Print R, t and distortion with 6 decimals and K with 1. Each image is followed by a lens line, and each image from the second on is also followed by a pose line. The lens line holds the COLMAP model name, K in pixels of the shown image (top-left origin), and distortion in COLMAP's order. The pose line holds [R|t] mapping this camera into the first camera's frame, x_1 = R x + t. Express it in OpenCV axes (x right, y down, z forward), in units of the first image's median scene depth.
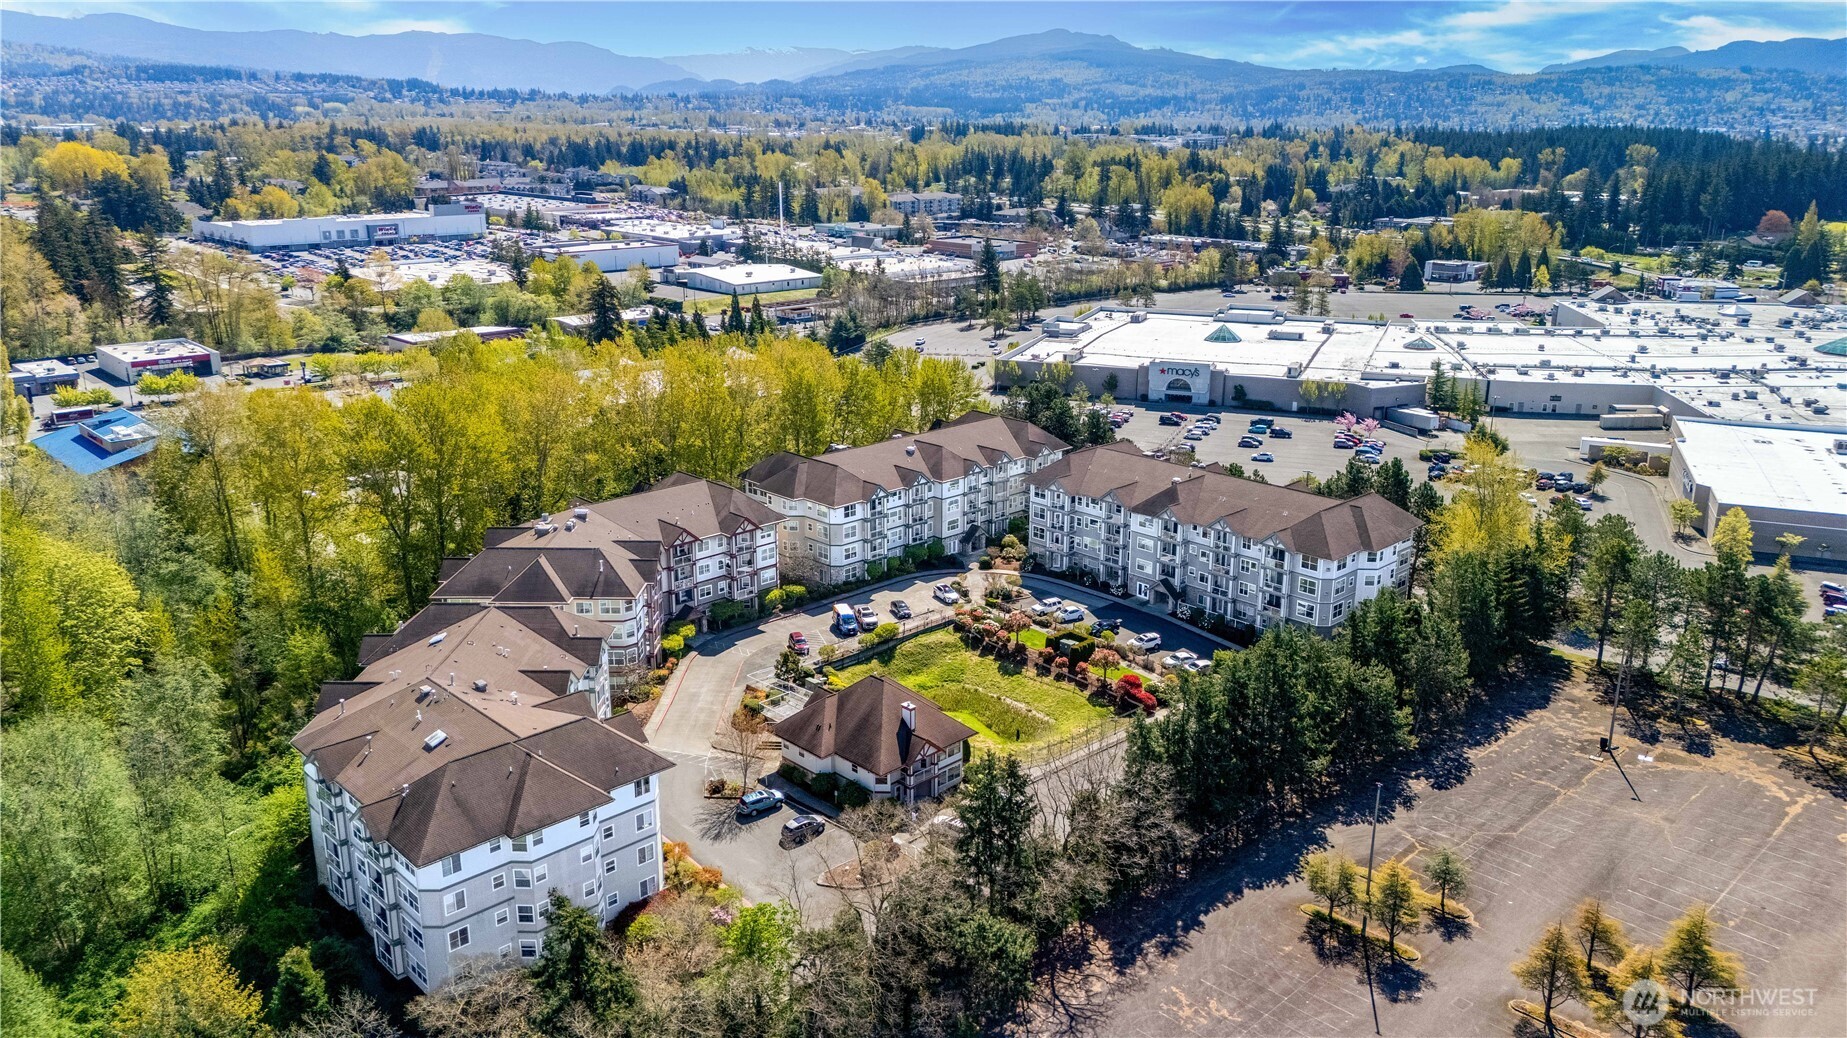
lens RADIAL K [[1354.0, 0, 929.5], [0, 1354.0, 504.4], [0, 0, 1]] dist [0.072886, -0.091330]
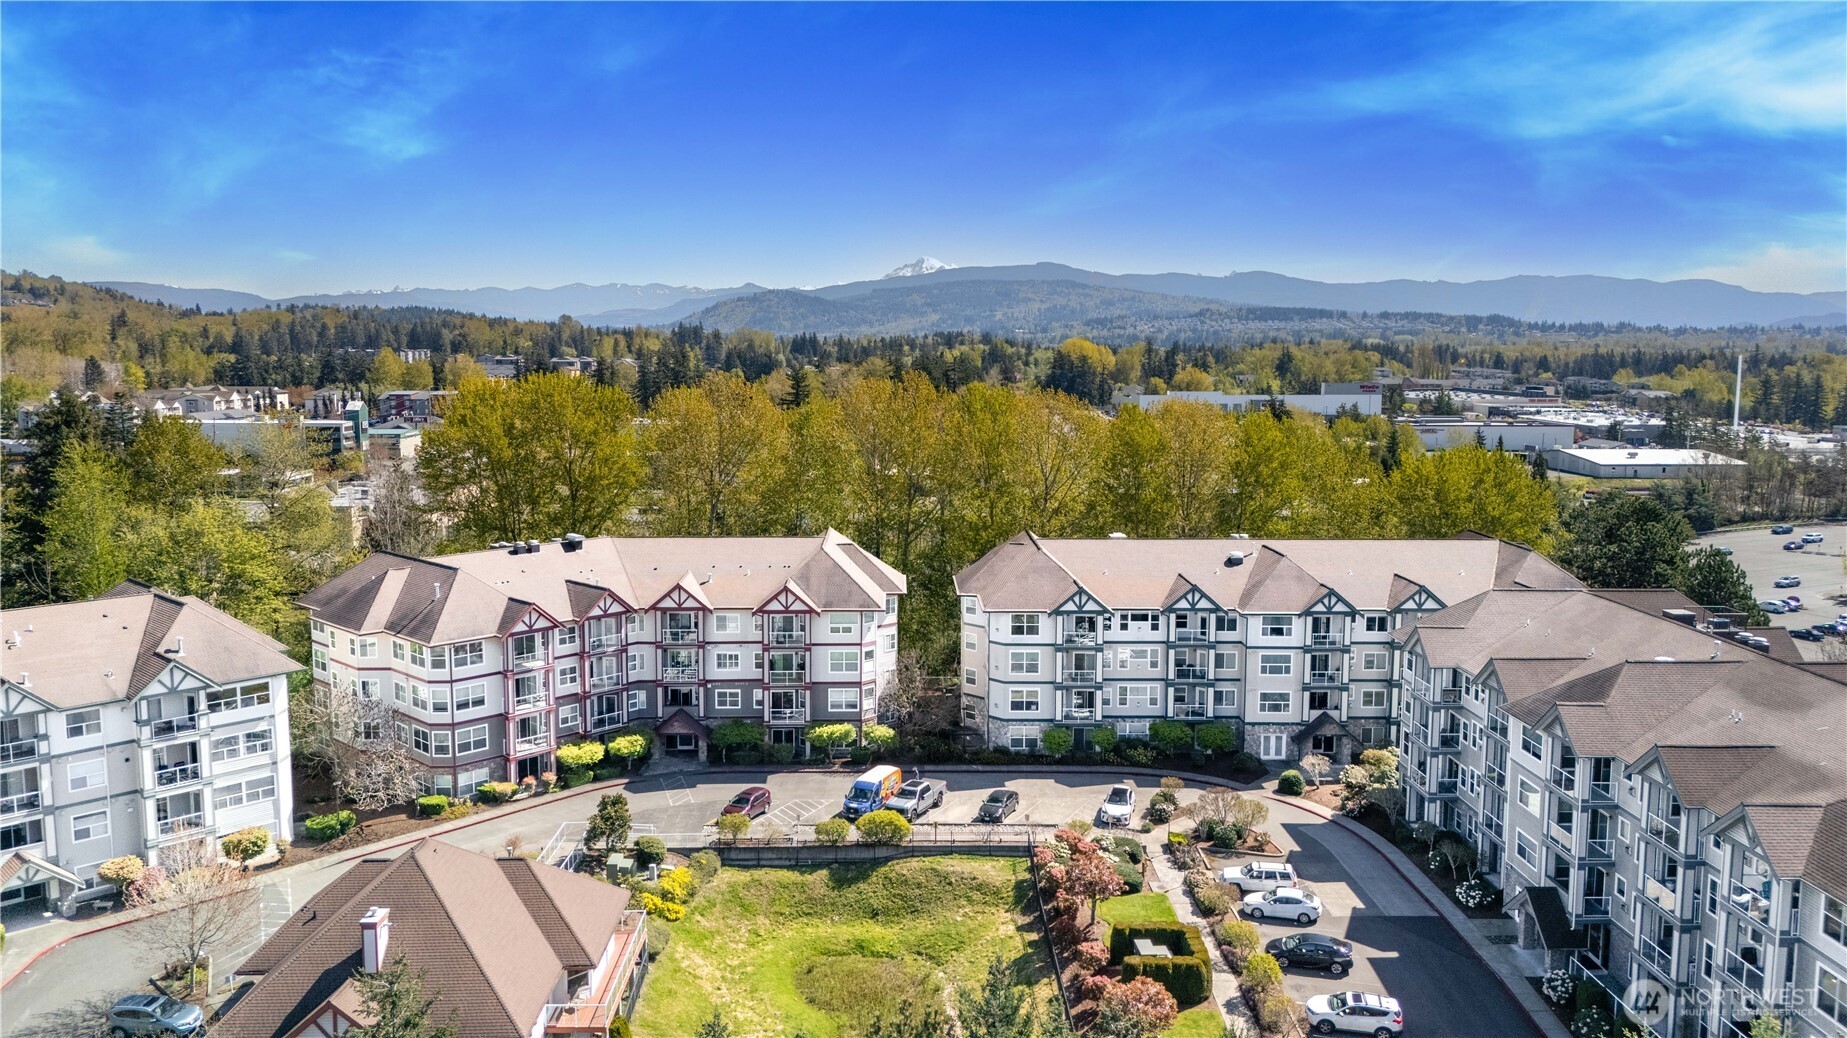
lens RADIAL K [[1354.0, 0, 929.5], [0, 1354.0, 504.4], [0, 0, 1]] dist [0.072886, -0.091330]
pose [[0.731402, 0.078642, -0.677397, 0.299515], [-0.192540, 0.976728, -0.094498, 0.017464], [0.654201, 0.199542, 0.729523, 0.559133]]
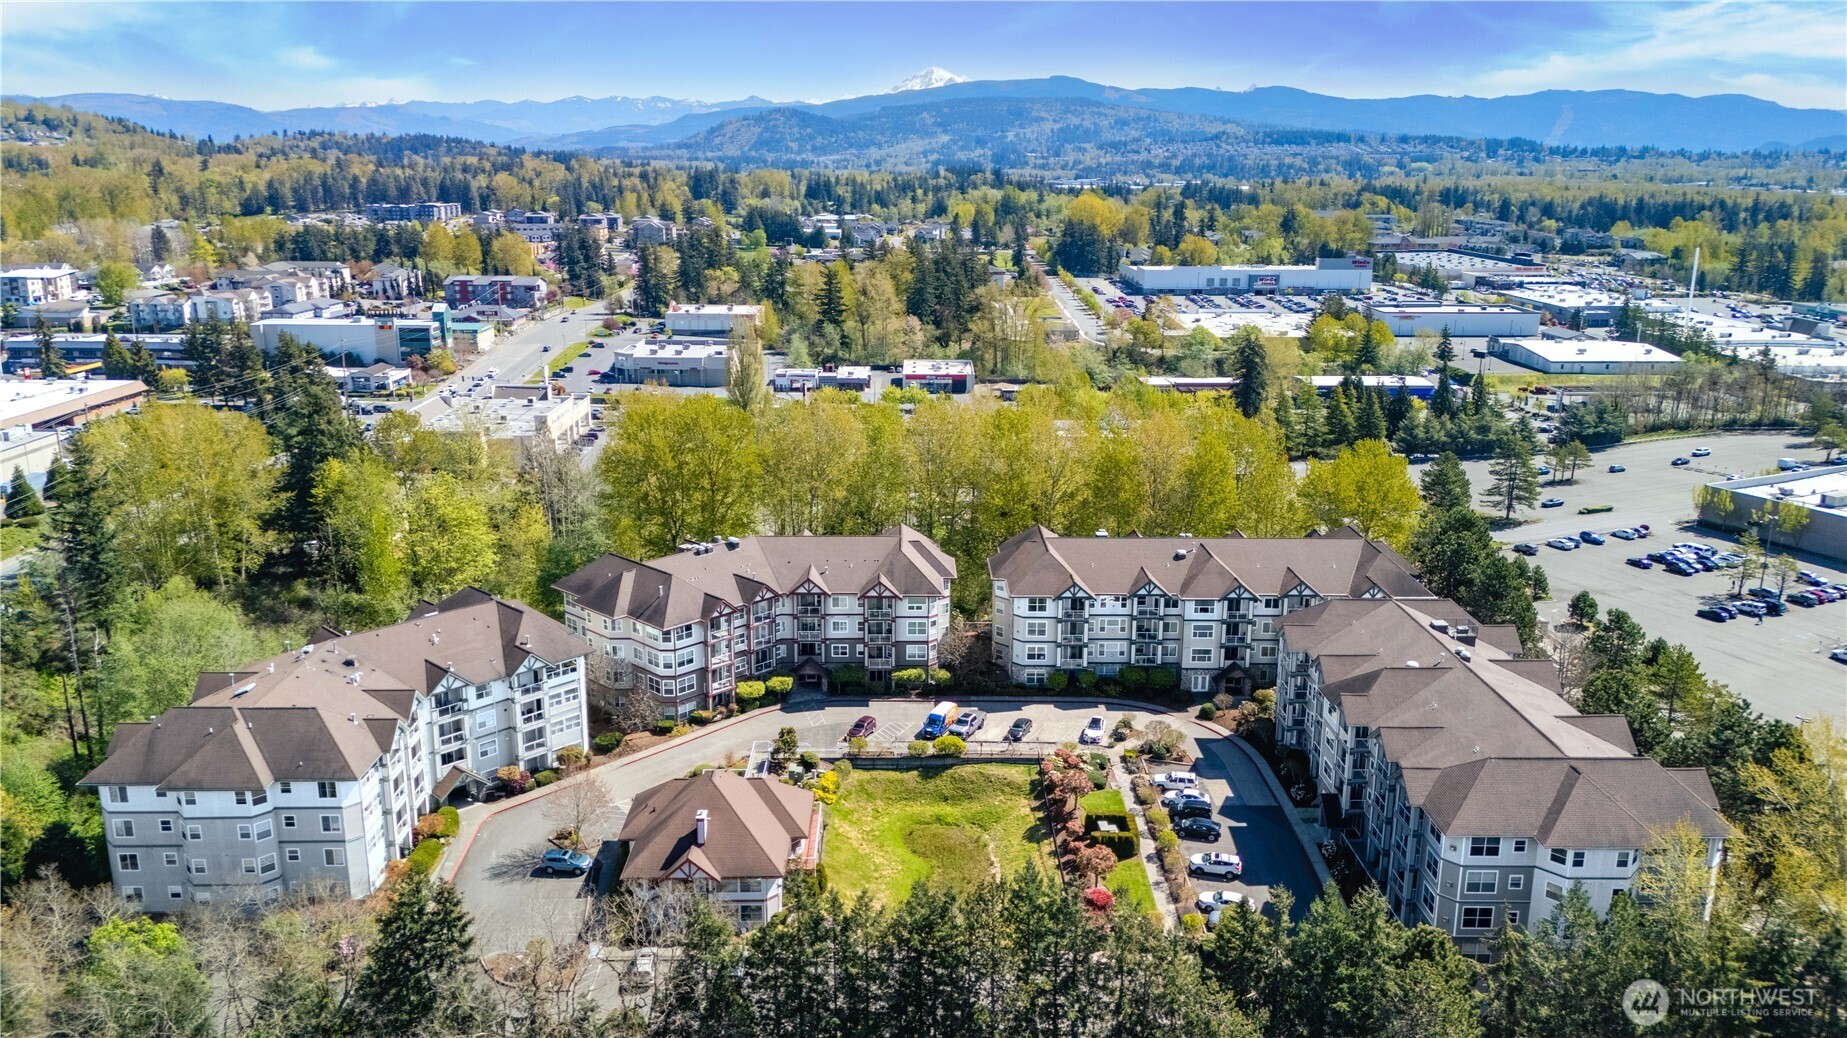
lens RADIAL K [[1354.0, 0, 929.5], [0, 1354.0, 504.4], [0, 0, 1]] dist [0.072886, -0.091330]
pose [[0.727035, 0.168891, -0.665504, 0.460915], [-0.195977, 0.979998, 0.034606, -0.075095], [0.658037, 0.105264, 0.745592, 0.314696]]
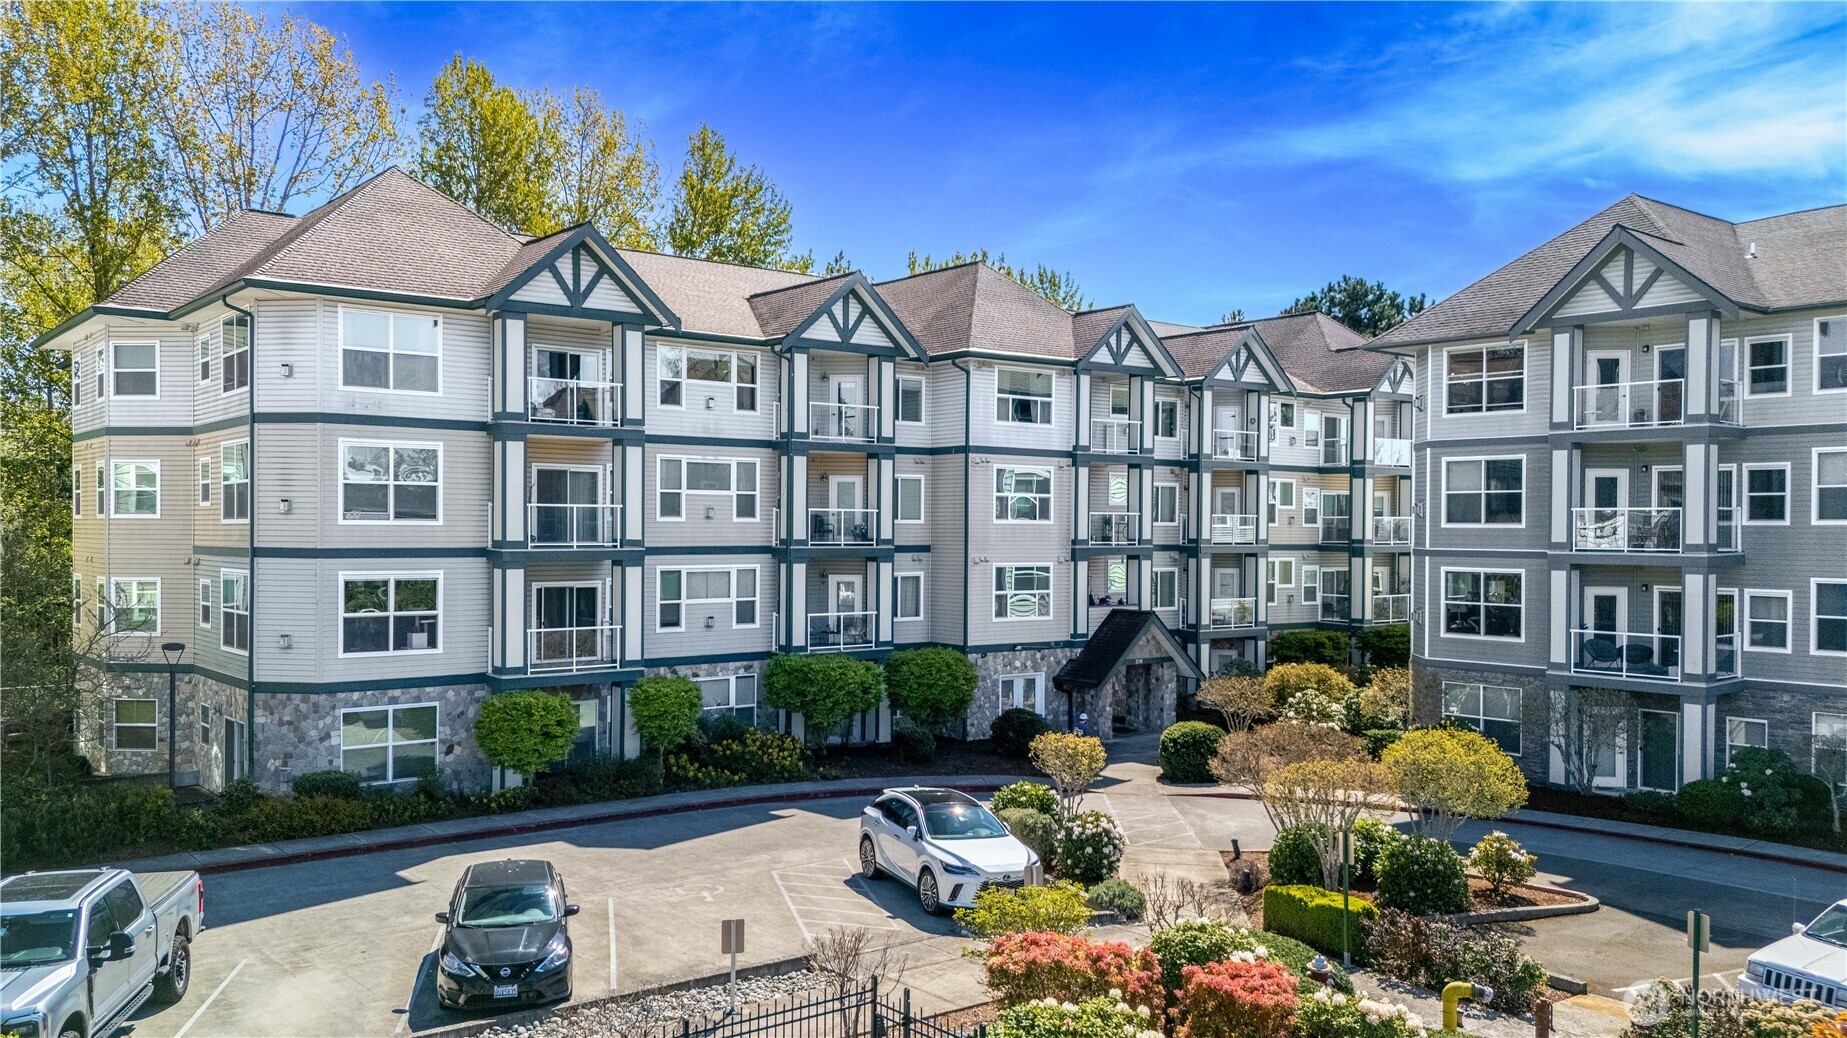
lens RADIAL K [[1452.0, 0, 864.6], [0, 1452.0, 528.7], [0, 0, 1]] dist [0.104168, -0.127935]
pose [[0.993438, 0.004126, -0.114298, 0.020685], [-0.036067, 0.959662, -0.278834, 0.076143], [0.108537, 0.281127, 0.953513, 0.855822]]
